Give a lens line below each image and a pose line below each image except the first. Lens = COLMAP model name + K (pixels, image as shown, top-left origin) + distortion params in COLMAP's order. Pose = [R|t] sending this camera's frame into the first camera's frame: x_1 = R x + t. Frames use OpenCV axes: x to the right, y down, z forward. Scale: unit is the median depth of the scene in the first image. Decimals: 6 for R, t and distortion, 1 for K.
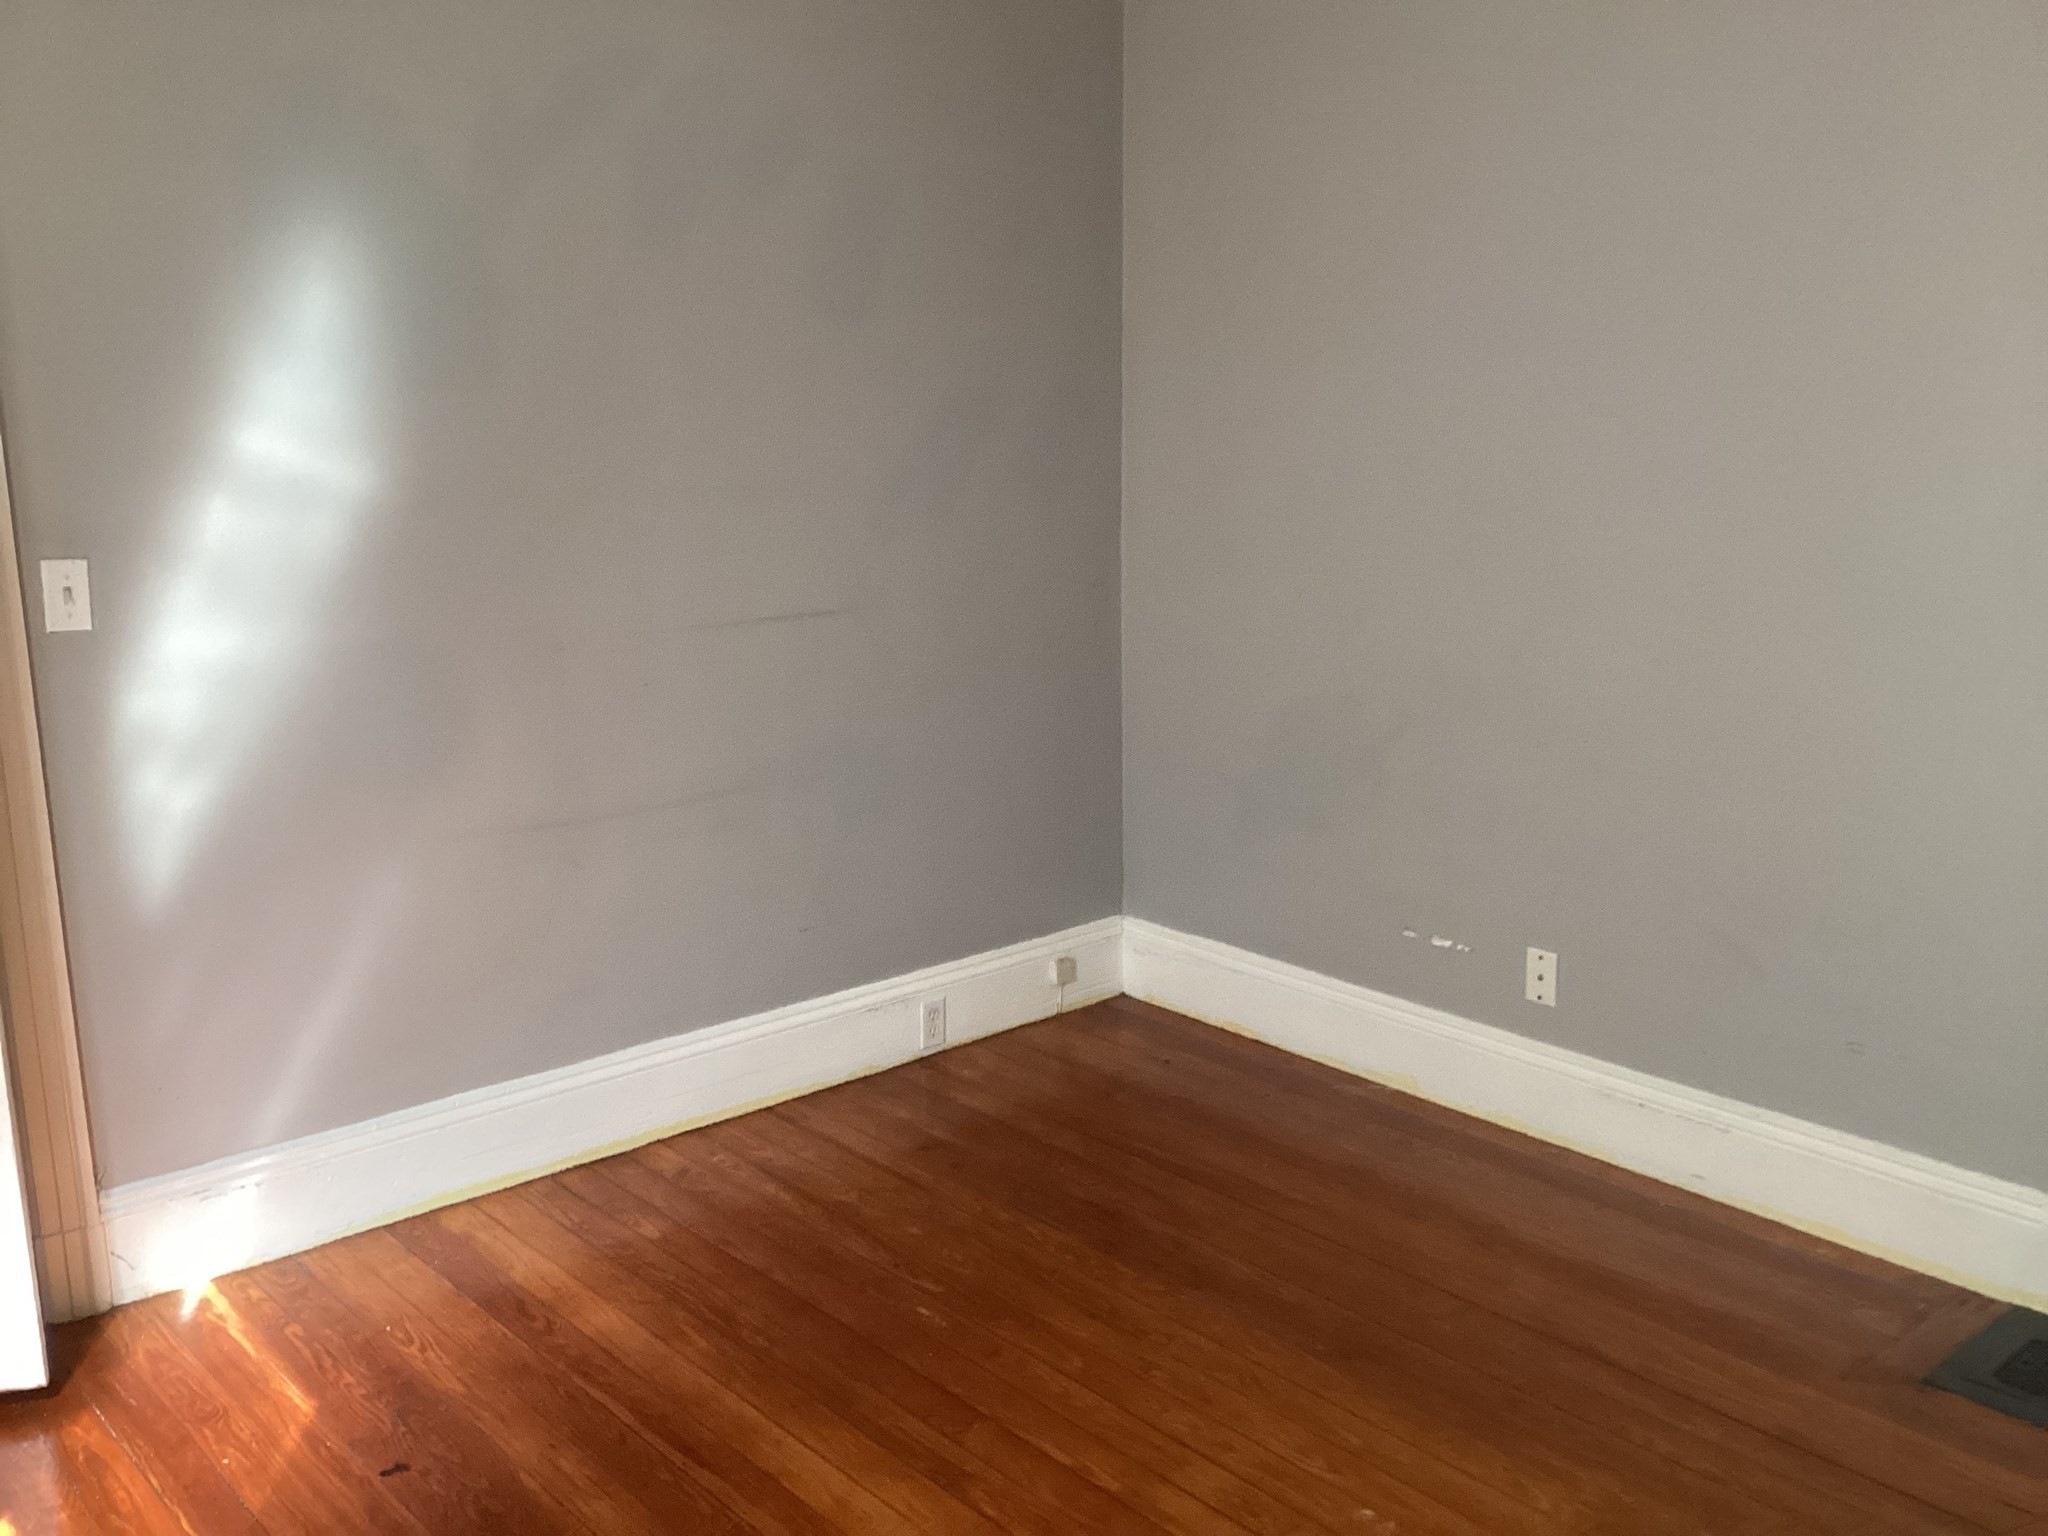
lens RADIAL K [[1830.4, 0, 1024.0], [0, 1830.4, 768.0], [0, 0, 1]] dist [0.011992, -0.007973]
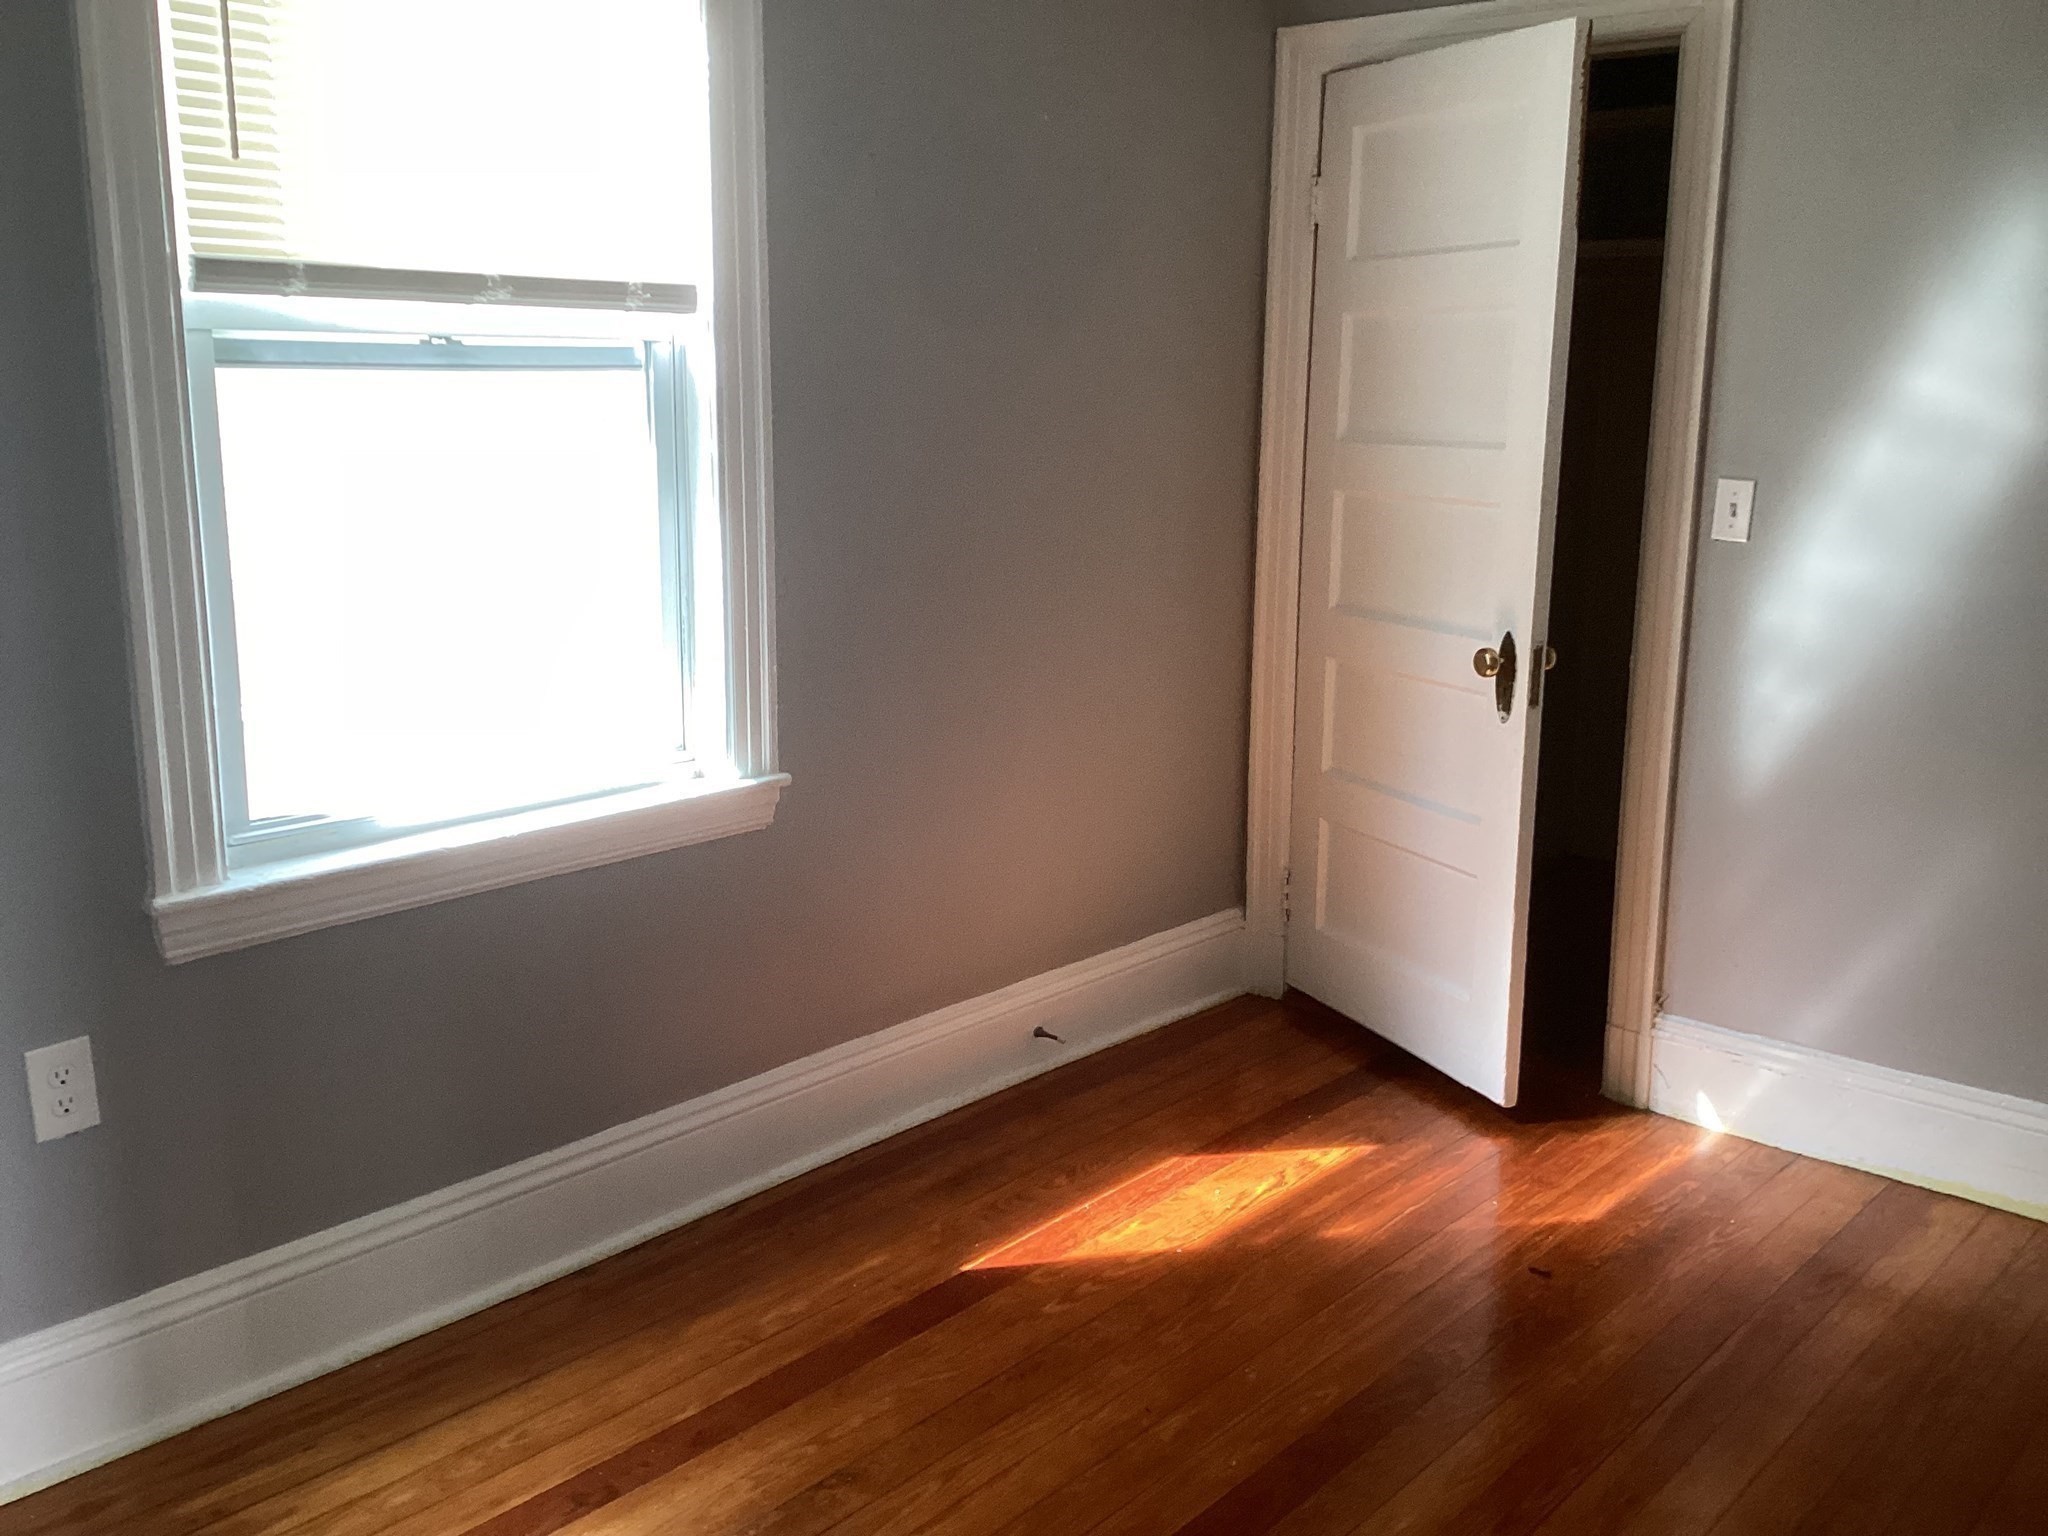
lens RADIAL K [[1830.4, 0, 1024.0], [0, 1830.4, 768.0], [0, 0, 1]] dist [0.011992, -0.007973]
pose [[0.119637, 0.213553, -0.969578, 0.574674], [-0.208572, 0.960205, 0.185753, -0.057031], [0.970662, 0.180004, 0.159417, 0.387406]]
